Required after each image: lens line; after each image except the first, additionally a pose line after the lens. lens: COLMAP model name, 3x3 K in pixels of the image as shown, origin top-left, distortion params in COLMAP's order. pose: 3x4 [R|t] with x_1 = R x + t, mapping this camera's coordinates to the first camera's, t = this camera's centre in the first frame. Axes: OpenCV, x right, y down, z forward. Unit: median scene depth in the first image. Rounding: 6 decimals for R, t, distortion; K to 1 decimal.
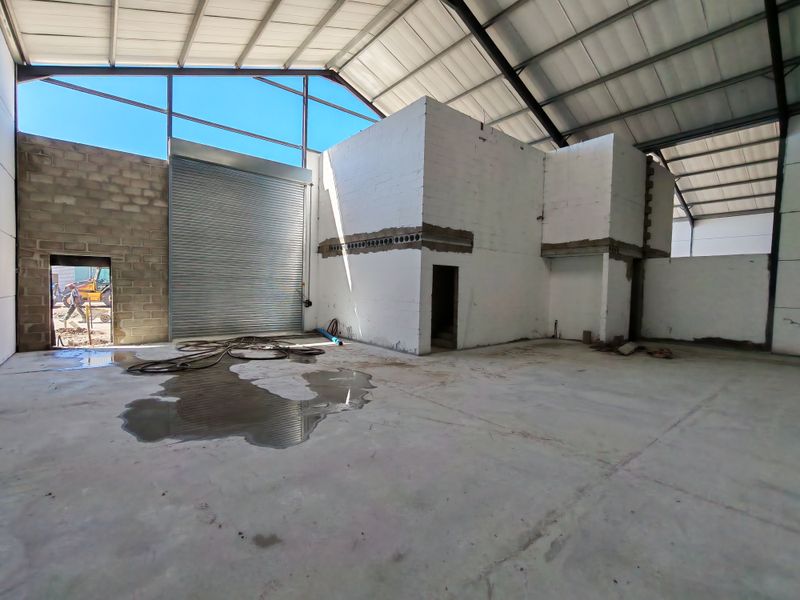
lens RADIAL K [[368.2, 0, 396.1], [0, 368.2, 299.2], [0, 0, 1]] dist [-0.000650, -0.000194]
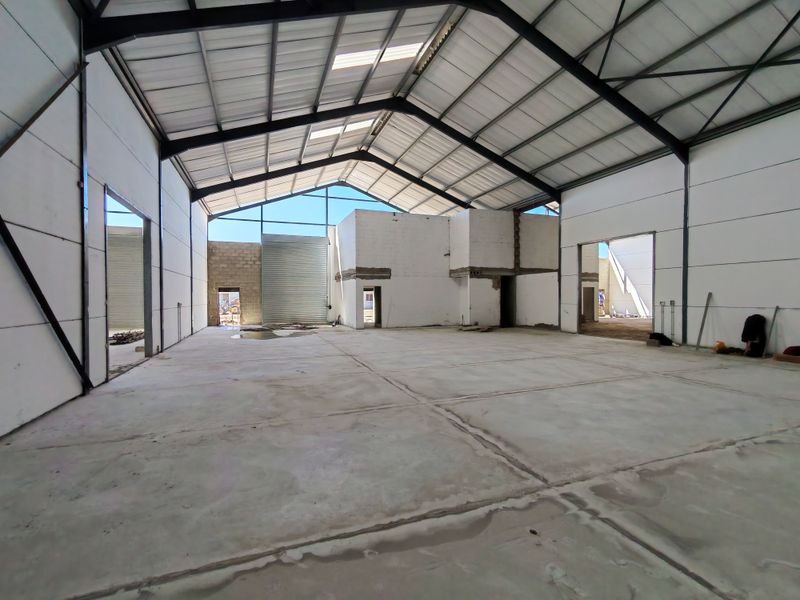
lens RADIAL K [[368.2, 0, 398.7], [0, 368.2, 300.0], [0, 0, 1]] dist [-0.000650, -0.000194]
pose [[0.947654, -0.021961, -0.318542, 0.884677], [0.013699, 0.999510, -0.028155, 0.043299], [0.319004, 0.022317, 0.947490, -0.851919]]
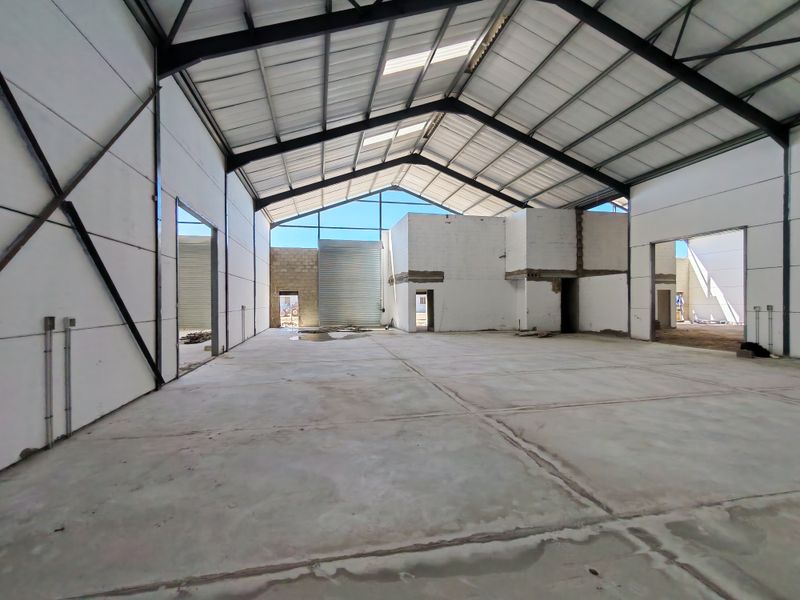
lens RADIAL K [[368.2, 0, 398.0], [0, 368.2, 298.0], [0, 0, 1]] dist [-0.000650, -0.000194]
pose [[0.889378, -0.026117, -0.456426, 0.889497], [0.006701, 0.999004, -0.044106, 0.042071], [0.457124, 0.036168, 0.888667, -0.832013]]
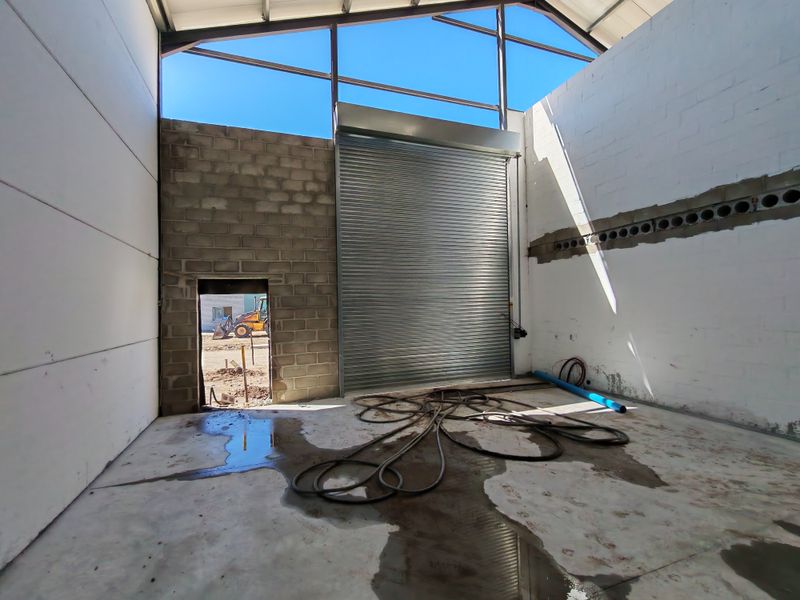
lens RADIAL K [[368.2, 0, 401.7], [0, 368.2, 299.3], [0, 0, 1]] dist [-0.000650, -0.000194]
pose [[0.947477, -0.051133, -0.315711, -0.289534], [0.034072, 0.997657, -0.059329, -0.021732], [0.318005, 0.045456, 0.946999, 0.385746]]
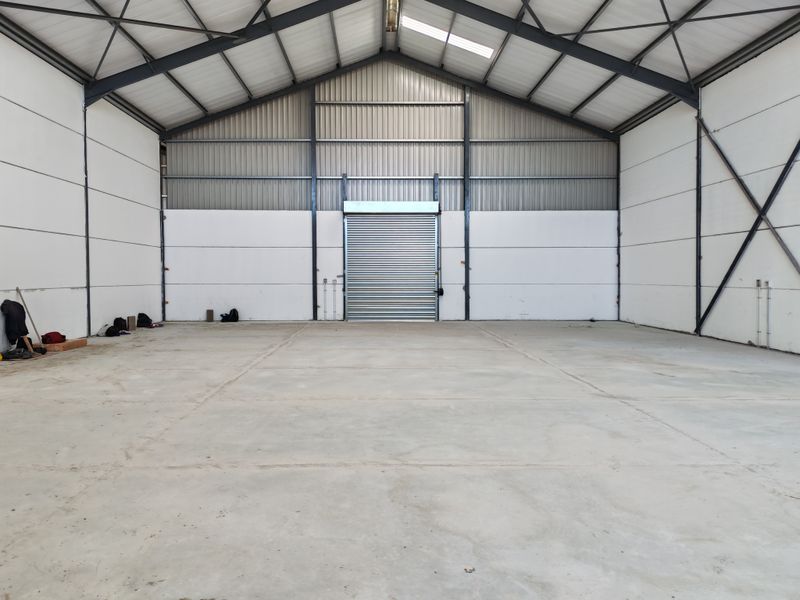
lens RADIAL K [[607.1, 0, 383.3], [0, 607.1, 290.2], [0, 0, 1]] dist [0.077776, -0.096747]
pose [[-0.786459, -0.033880, 0.616712, 0.137242], [0.004857, 0.998124, 0.061027, -0.022799], [-0.617623, 0.050990, -0.784820, 0.970597]]
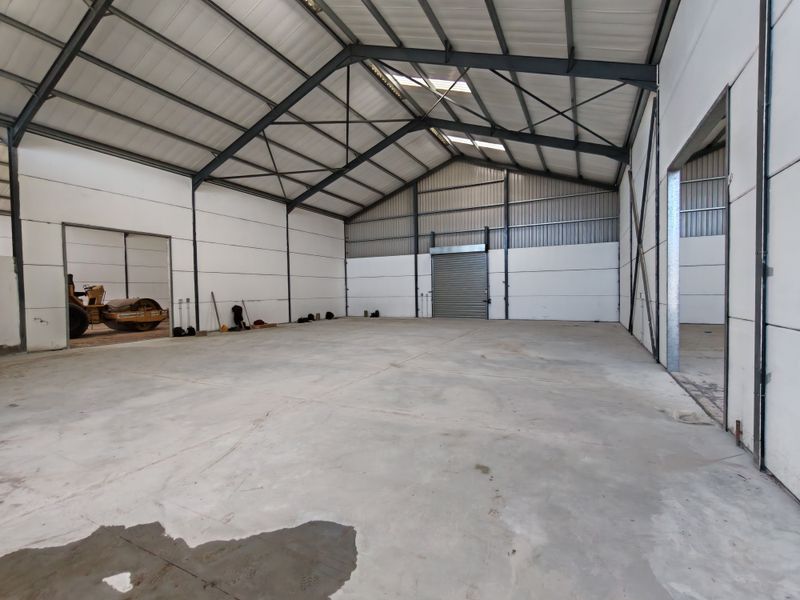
lens RADIAL K [[368.2, 0, 398.5], [0, 368.2, 305.7], [0, 0, 1]] dist [-0.000650, -0.000194]
pose [[-0.403704, -0.050132, 0.913515, -0.372600], [0.036235, 0.996838, 0.070718, -0.022951], [-0.914172, 0.061650, -0.400611, 0.455583]]
